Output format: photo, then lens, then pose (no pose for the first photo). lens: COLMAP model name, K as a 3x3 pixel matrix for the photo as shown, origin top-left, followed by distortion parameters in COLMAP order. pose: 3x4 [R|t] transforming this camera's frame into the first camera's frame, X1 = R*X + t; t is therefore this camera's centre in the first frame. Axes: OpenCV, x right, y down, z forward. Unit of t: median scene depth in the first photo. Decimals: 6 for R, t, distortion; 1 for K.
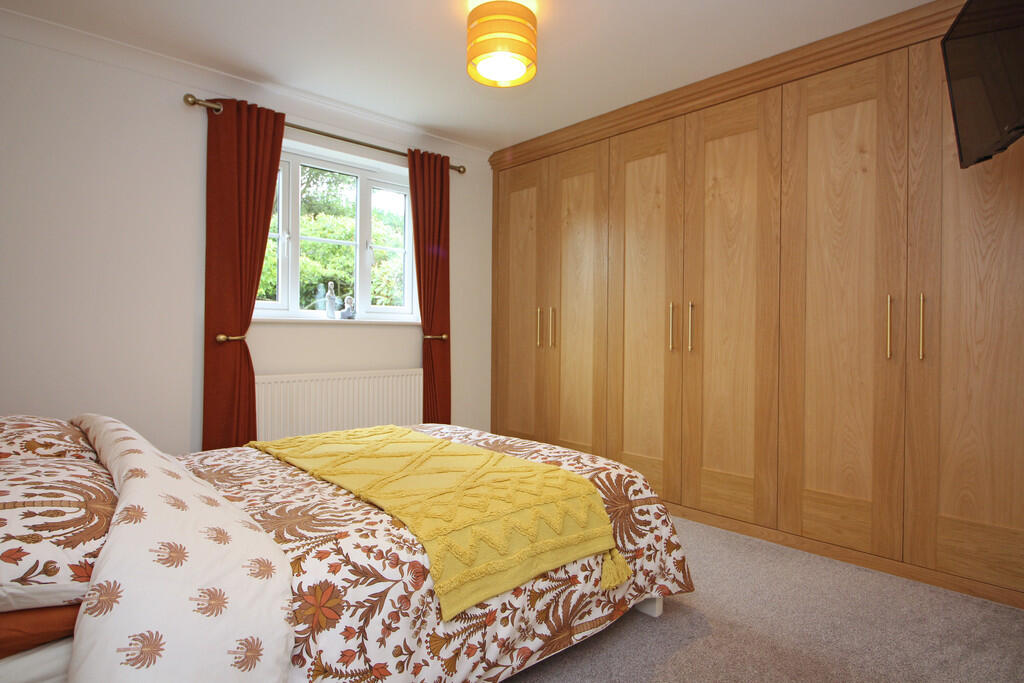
lens RADIAL K [[551.0, 0, 515.5], [0, 551.0, 334.6], [0, 0, 1]] dist [-0.003758, -0.000935]
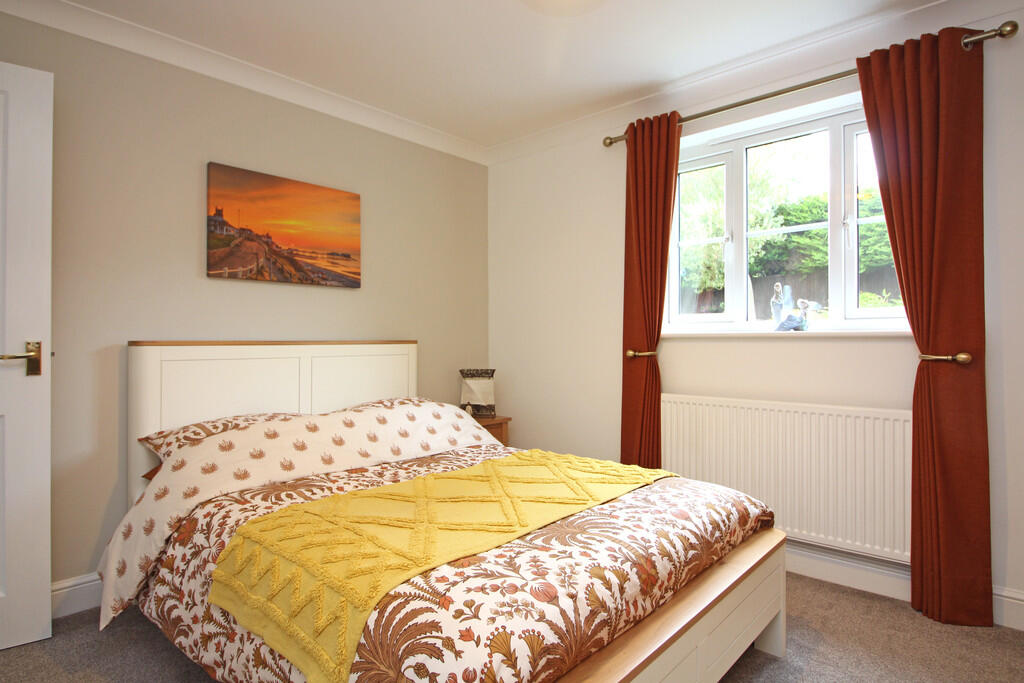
lens RADIAL K [[551.0, 0, 517.1], [0, 551.0, 336.2], [0, 0, 1]] dist [-0.003758, -0.000935]
pose [[0.087279, -0.012893, -0.996100, 0.716071], [-0.000338, 0.999916, -0.012972, -0.019786], [0.996184, 0.001469, 0.087267, 1.005113]]
